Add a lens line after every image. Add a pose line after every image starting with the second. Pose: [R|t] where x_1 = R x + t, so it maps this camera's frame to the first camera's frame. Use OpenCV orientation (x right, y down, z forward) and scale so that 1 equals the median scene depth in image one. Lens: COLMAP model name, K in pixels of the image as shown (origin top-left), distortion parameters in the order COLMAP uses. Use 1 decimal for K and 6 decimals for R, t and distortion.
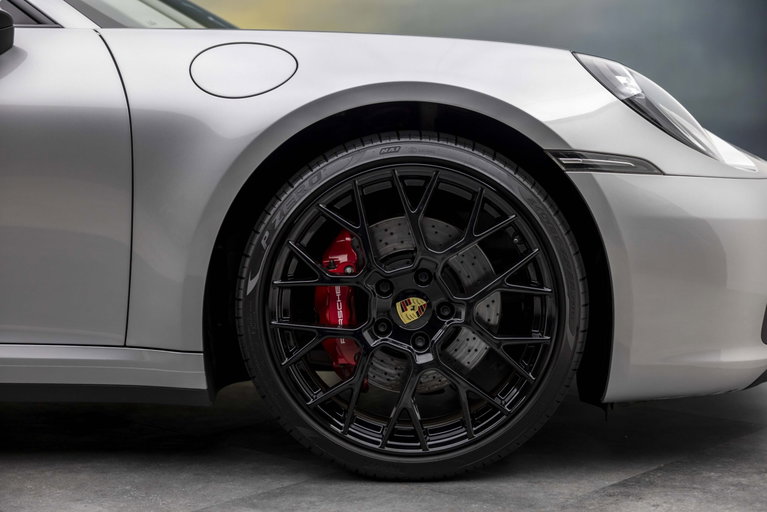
lens RADIAL K [[1565.2, 0, 375.9], [0, 1565.2, 261.0], [0, 0, 1]] dist [-0.062036, 0.000000]
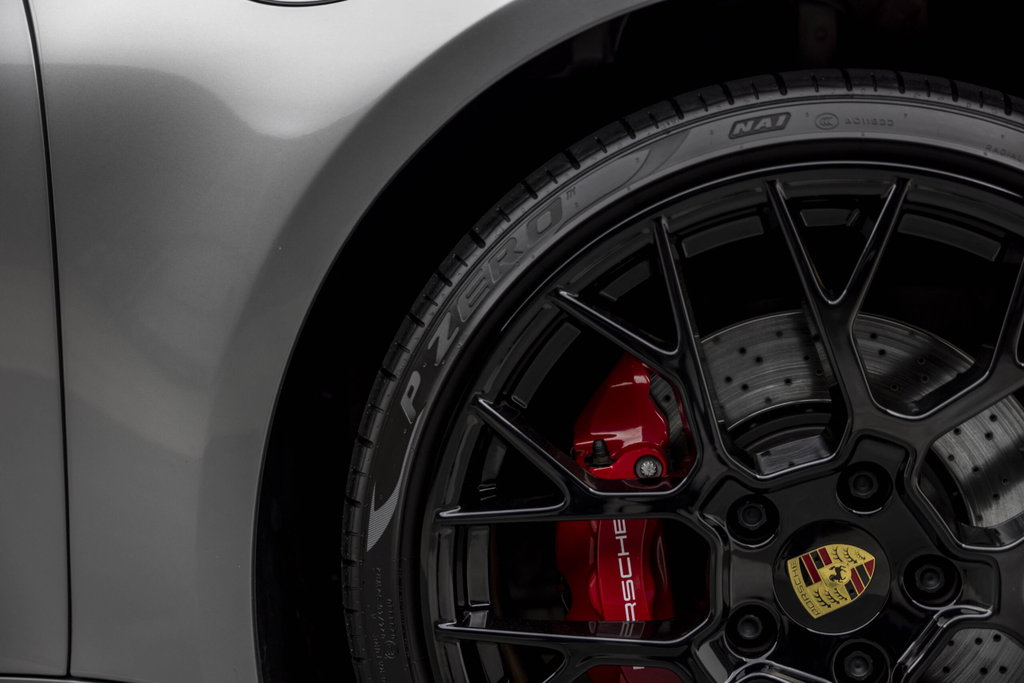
lens RADIAL K [[1404.2, 0, 510.8], [0, 1404.2, 341.2], [0, 0, 1]] dist [0.028623, 0.000000]
pose [[0.996443, -0.037119, -0.075651, -0.023475], [0.038560, 0.999100, 0.017675, -0.030735], [0.074927, -0.020530, 0.996978, 0.680443]]
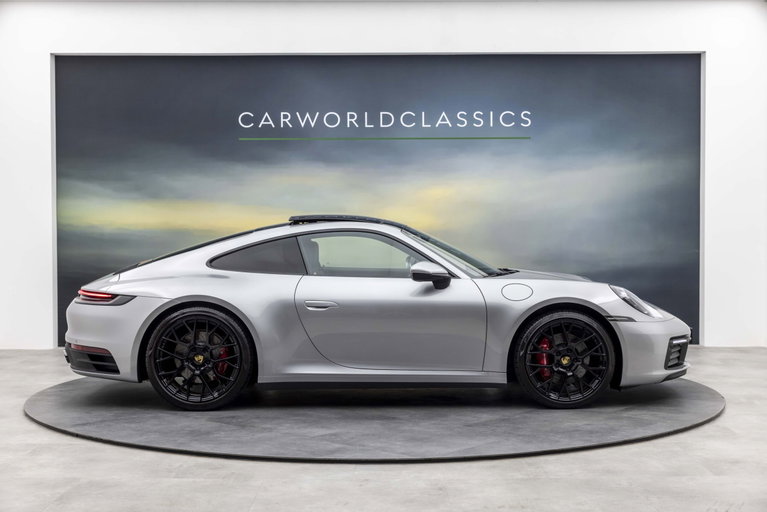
lens RADIAL K [[1223.8, 0, 384.1], [0, 1223.8, 255.7], [0, 0, 1]] dist [-0.022590, 0.000000]
pose [[0.999260, -0.001057, 0.038442, -0.495959], [0.002874, 0.998879, -0.047239, -0.075753], [-0.038349, 0.047315, 0.998144, -1.766066]]
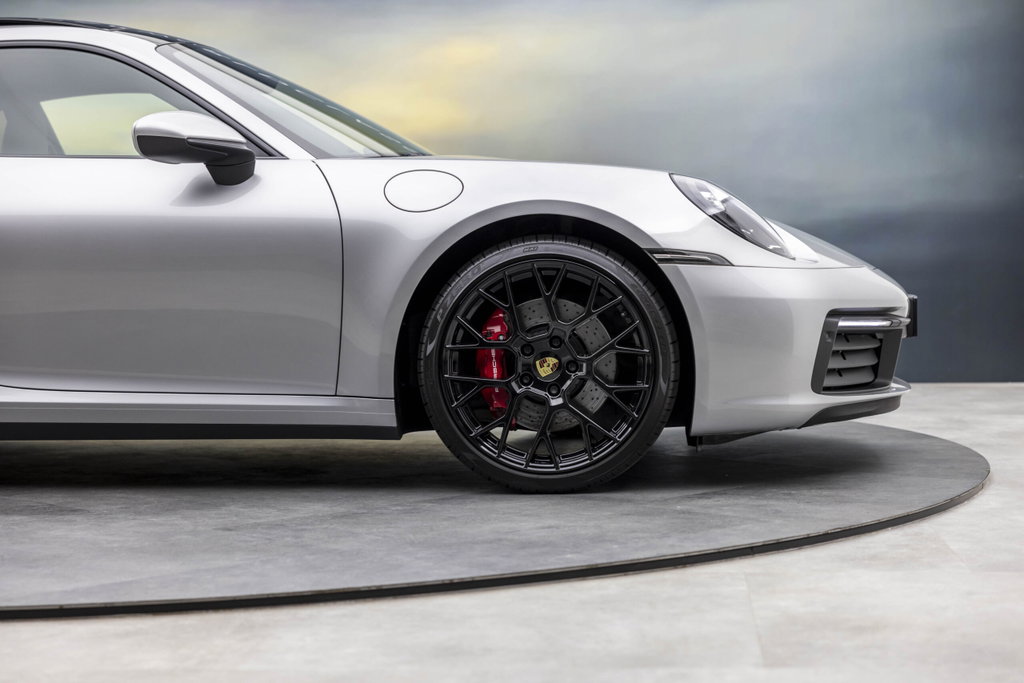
lens RADIAL K [[2061.1, 0, 516.3], [0, 2061.1, 337.5], [0, 0, 1]] dist [0.047354, 0.000000]
pose [[0.999301, -0.003999, -0.037182, 0.062637], [0.002815, 0.999488, -0.031865, 0.063250], [0.037291, 0.031738, 0.998800, -0.791978]]
